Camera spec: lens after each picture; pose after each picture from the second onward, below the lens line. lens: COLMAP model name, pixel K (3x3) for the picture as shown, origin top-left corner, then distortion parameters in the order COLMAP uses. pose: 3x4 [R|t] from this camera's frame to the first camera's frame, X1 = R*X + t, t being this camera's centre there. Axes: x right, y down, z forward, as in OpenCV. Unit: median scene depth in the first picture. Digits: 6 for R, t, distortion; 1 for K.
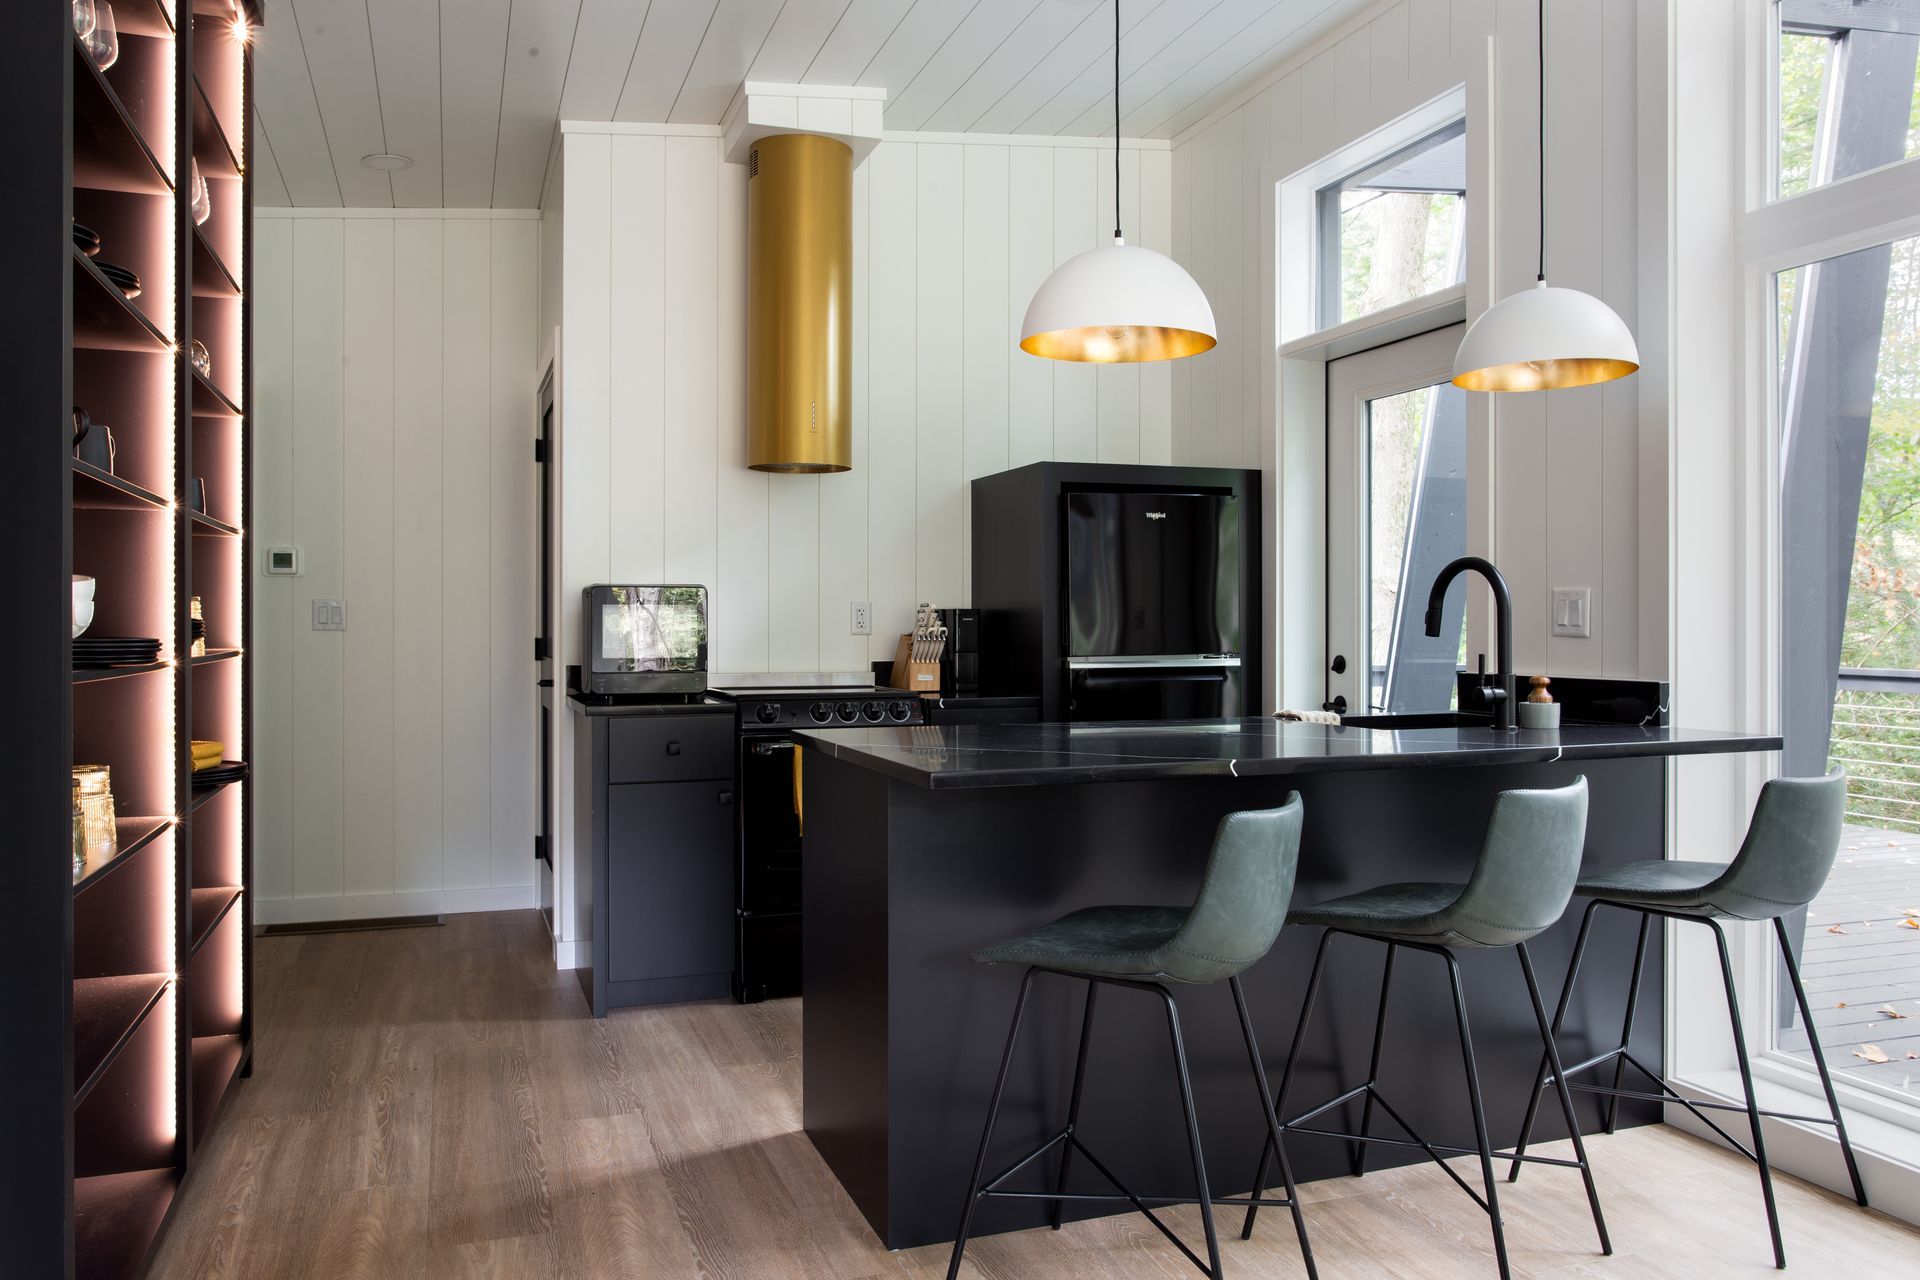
lens RADIAL K [[1378.2, 0, 955.6], [0, 1378.2, 624.8], [0, 0, 1]] dist [-0.006777, 0.000027]
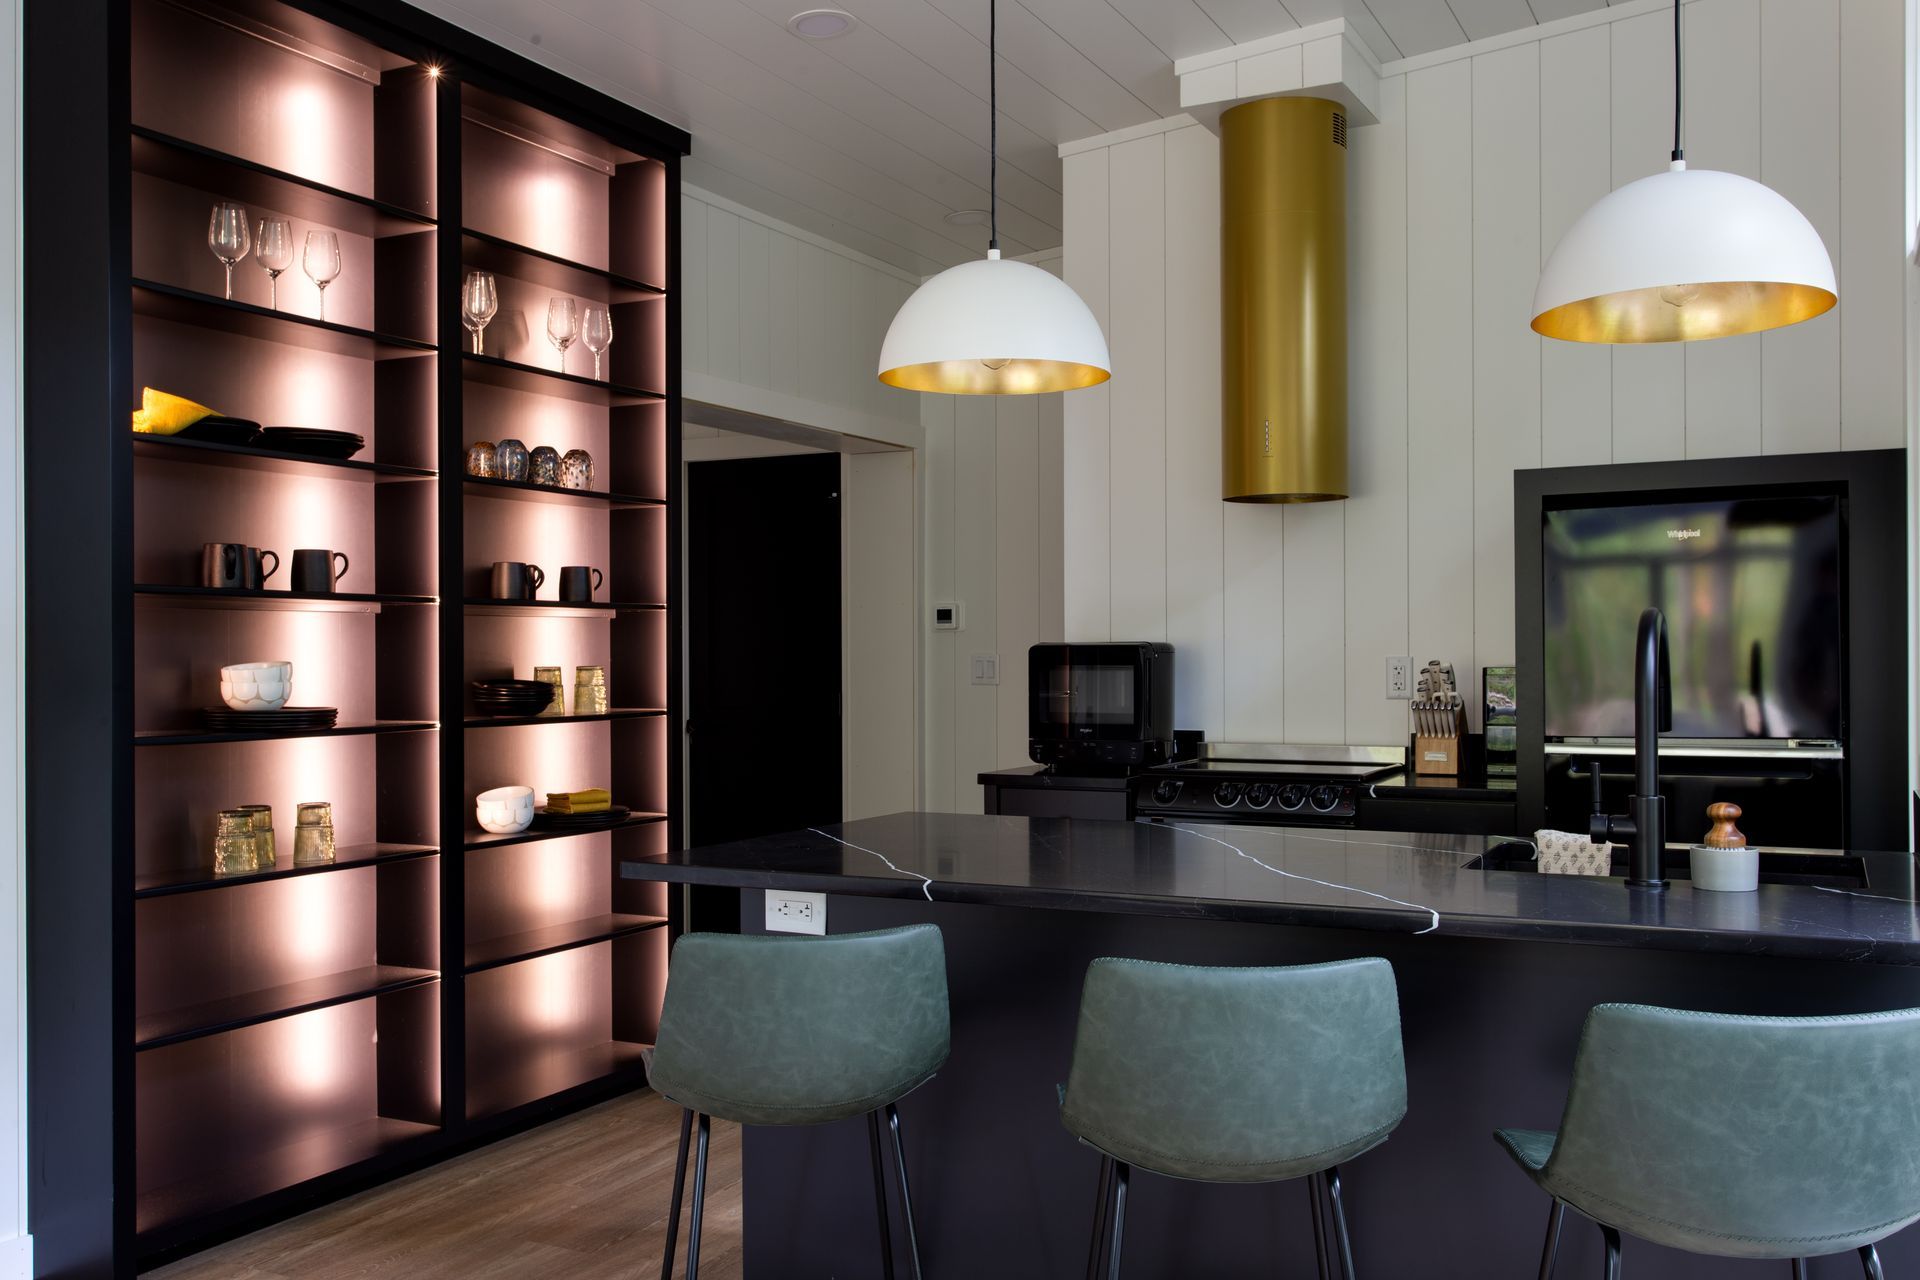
lens RADIAL K [[1684.2, 0, 959.1], [0, 1684.2, 652.2], [0, 0, 1]] dist [-0.006359, -0.000440]
pose [[0.684102, -0.003714, -0.729377, 0.593283], [0.003365, 0.999992, -0.001936, -0.023625], [0.729379, -0.001130, 0.684109, 0.197760]]
